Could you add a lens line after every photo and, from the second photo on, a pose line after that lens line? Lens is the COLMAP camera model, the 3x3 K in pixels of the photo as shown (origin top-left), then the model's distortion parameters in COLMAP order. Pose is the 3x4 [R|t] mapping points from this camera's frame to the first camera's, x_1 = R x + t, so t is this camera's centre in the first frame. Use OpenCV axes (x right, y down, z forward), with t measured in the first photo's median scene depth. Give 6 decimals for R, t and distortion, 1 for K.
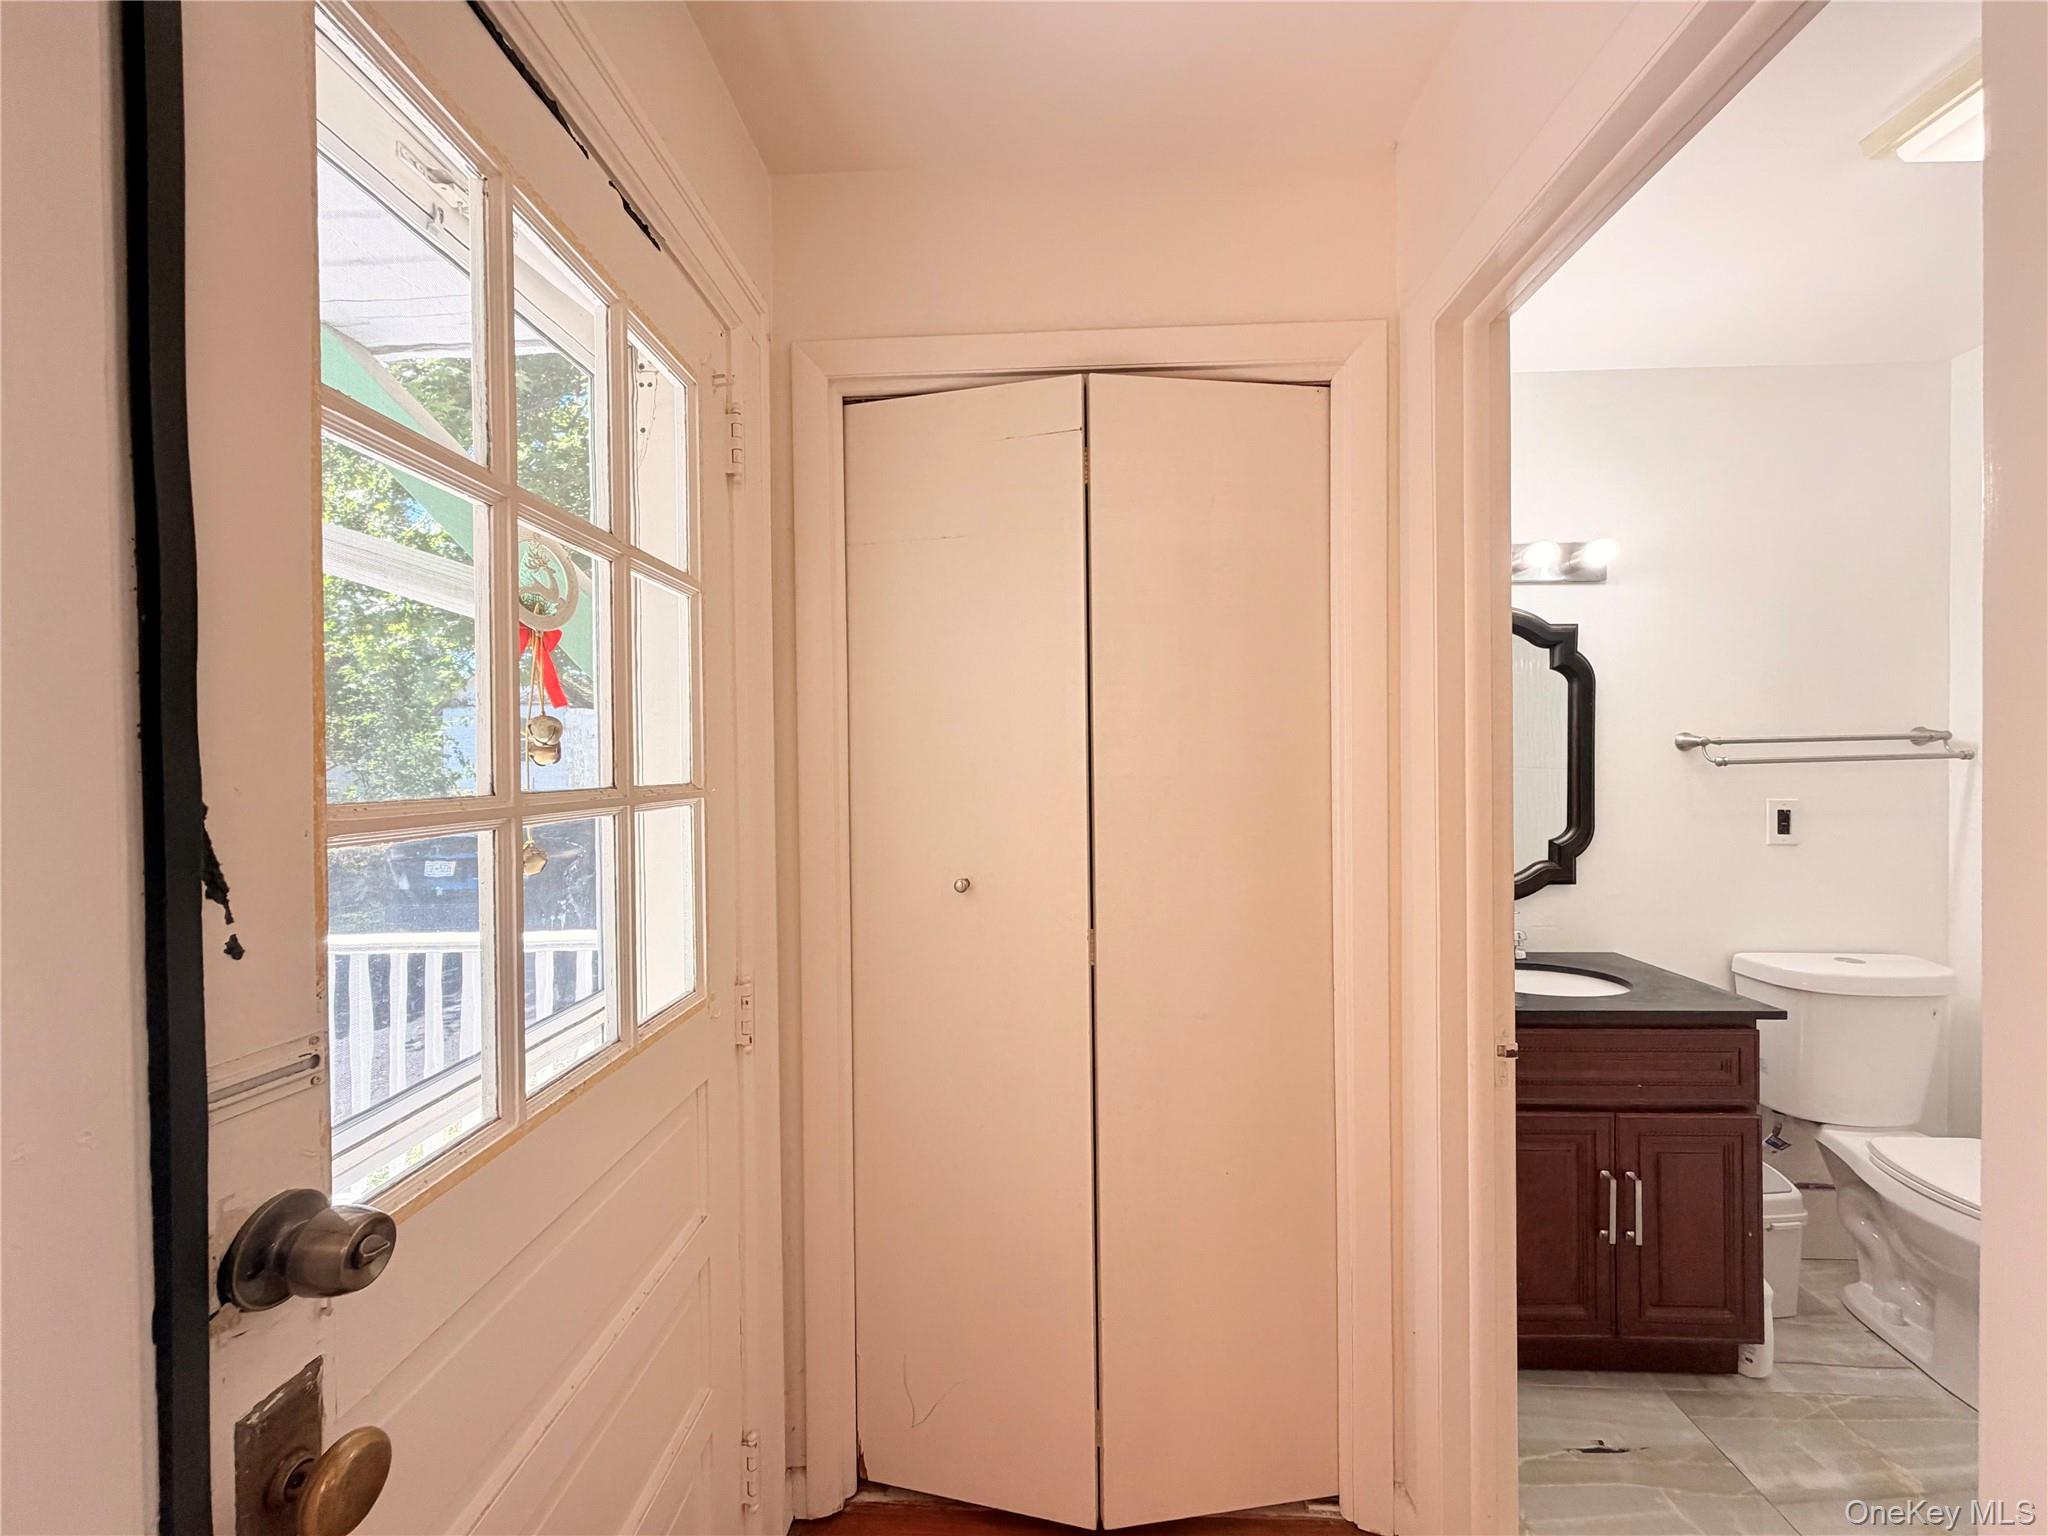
lens RADIAL K [[817.3, 0, 1015.9], [0, 817.3, 766.5], [0, 0, 1]] dist [-0.000784, -0.000125]
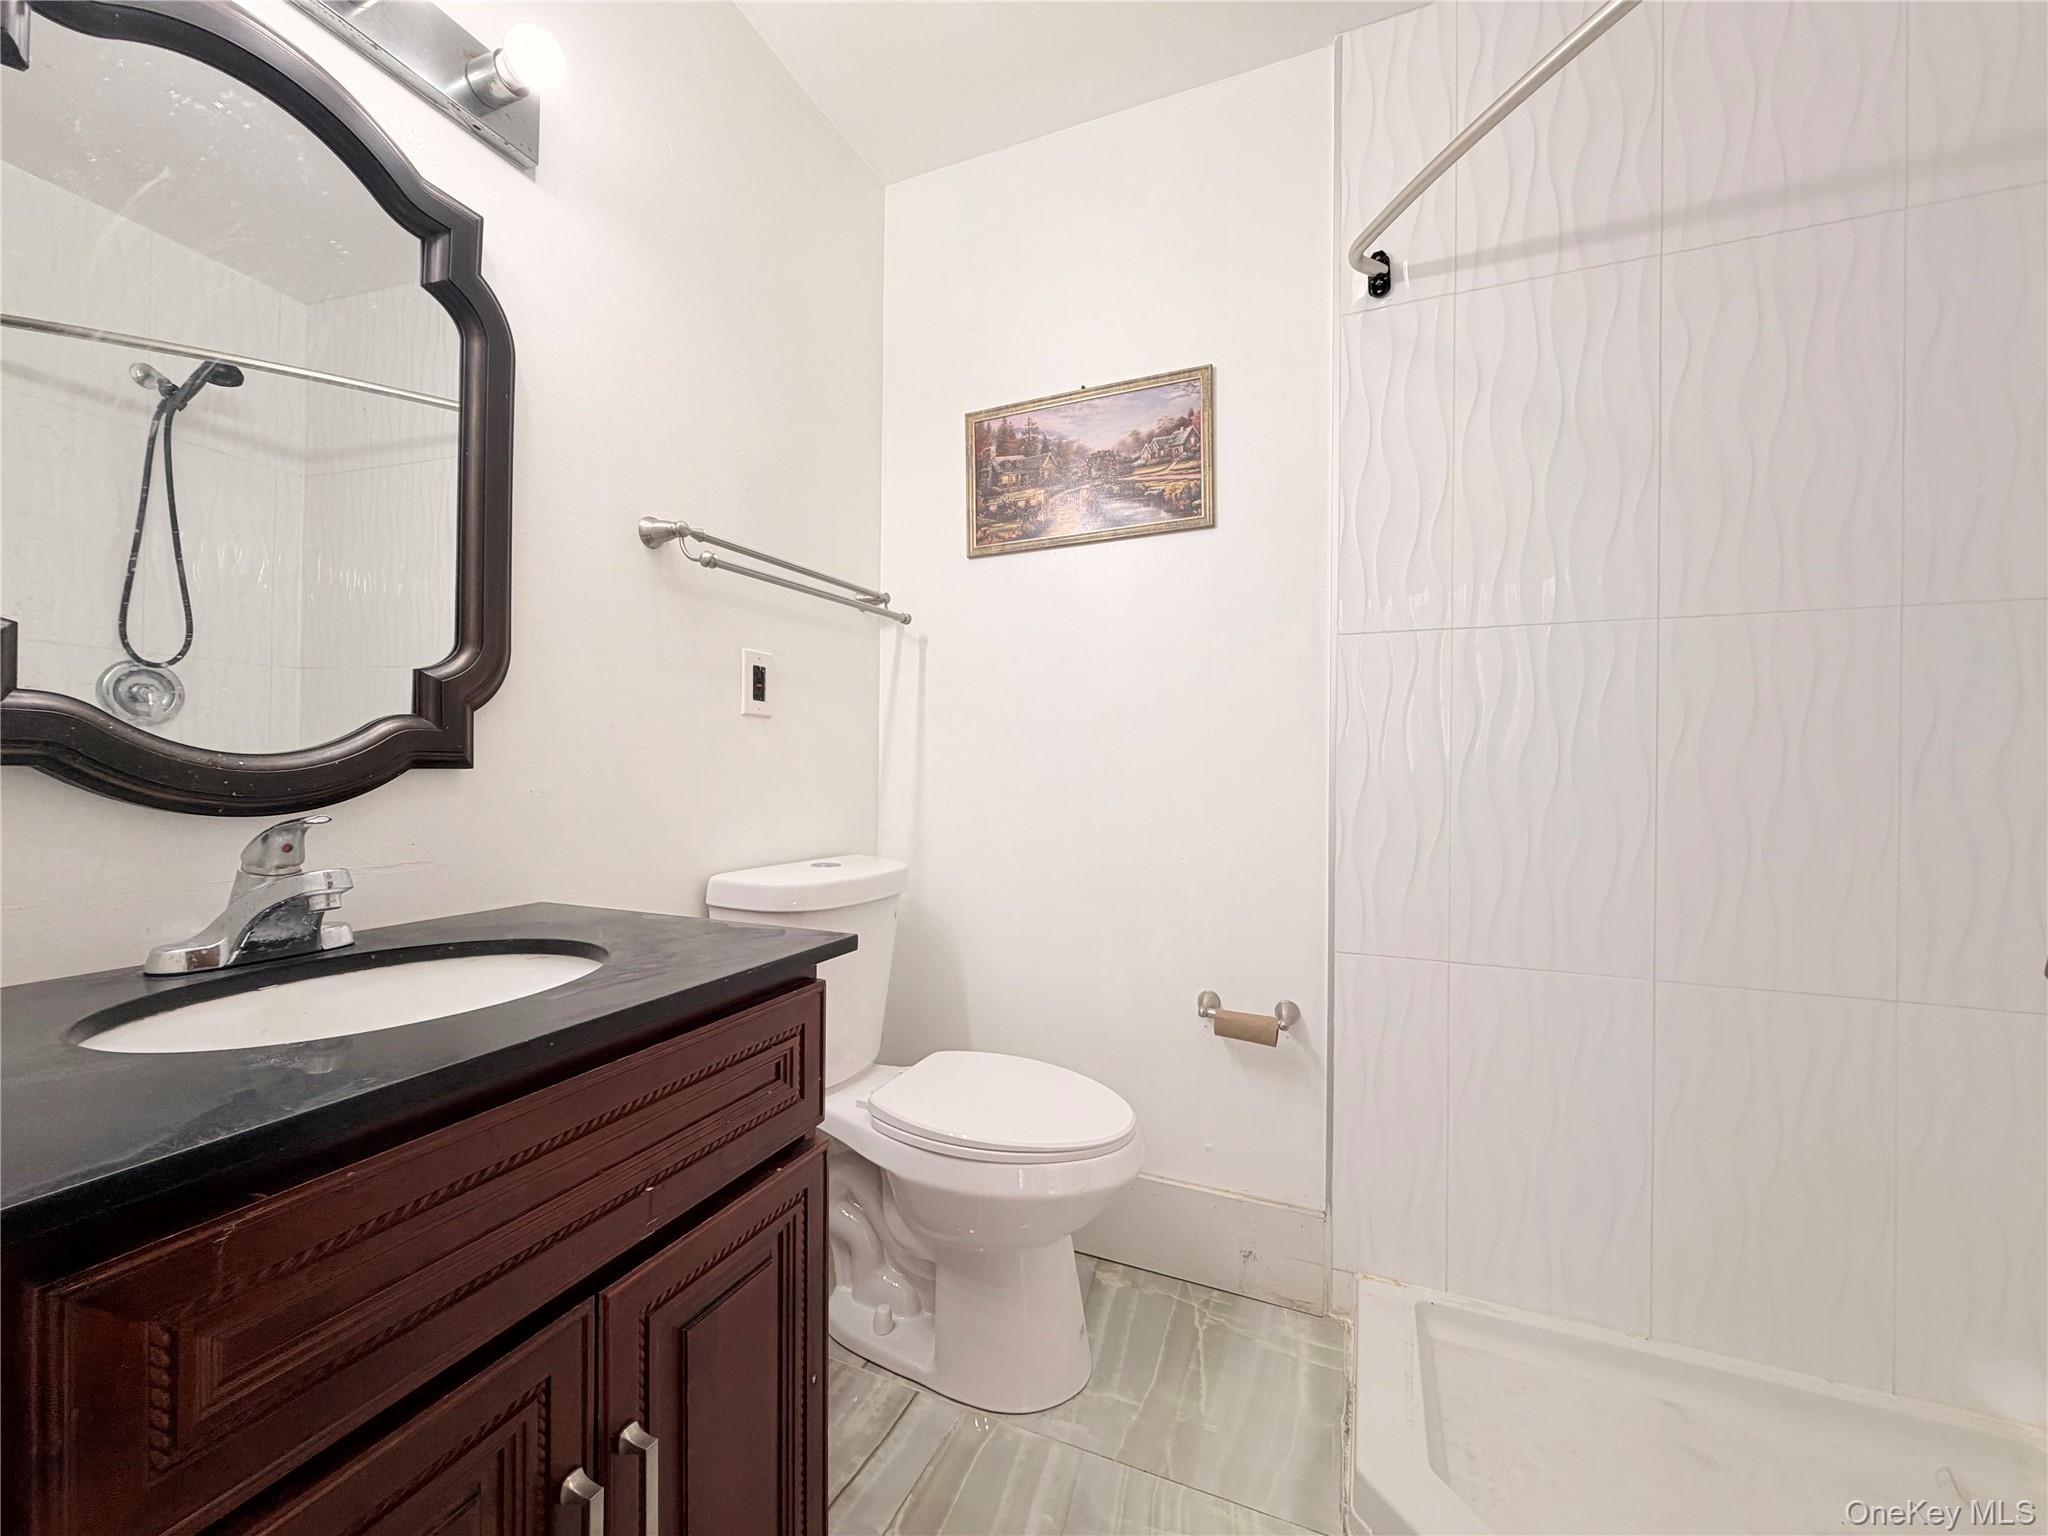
lens RADIAL K [[817.3, 0, 1016.0], [0, 817.3, 766.7], [0, 0, 1]] dist [-0.000784, -0.000125]
pose [[0.344488, 0.011310, 0.938723, 0.357643], [-0.000453, 0.999929, -0.011881, 0.149747], [-0.938791, 0.003668, 0.344469, 0.553601]]
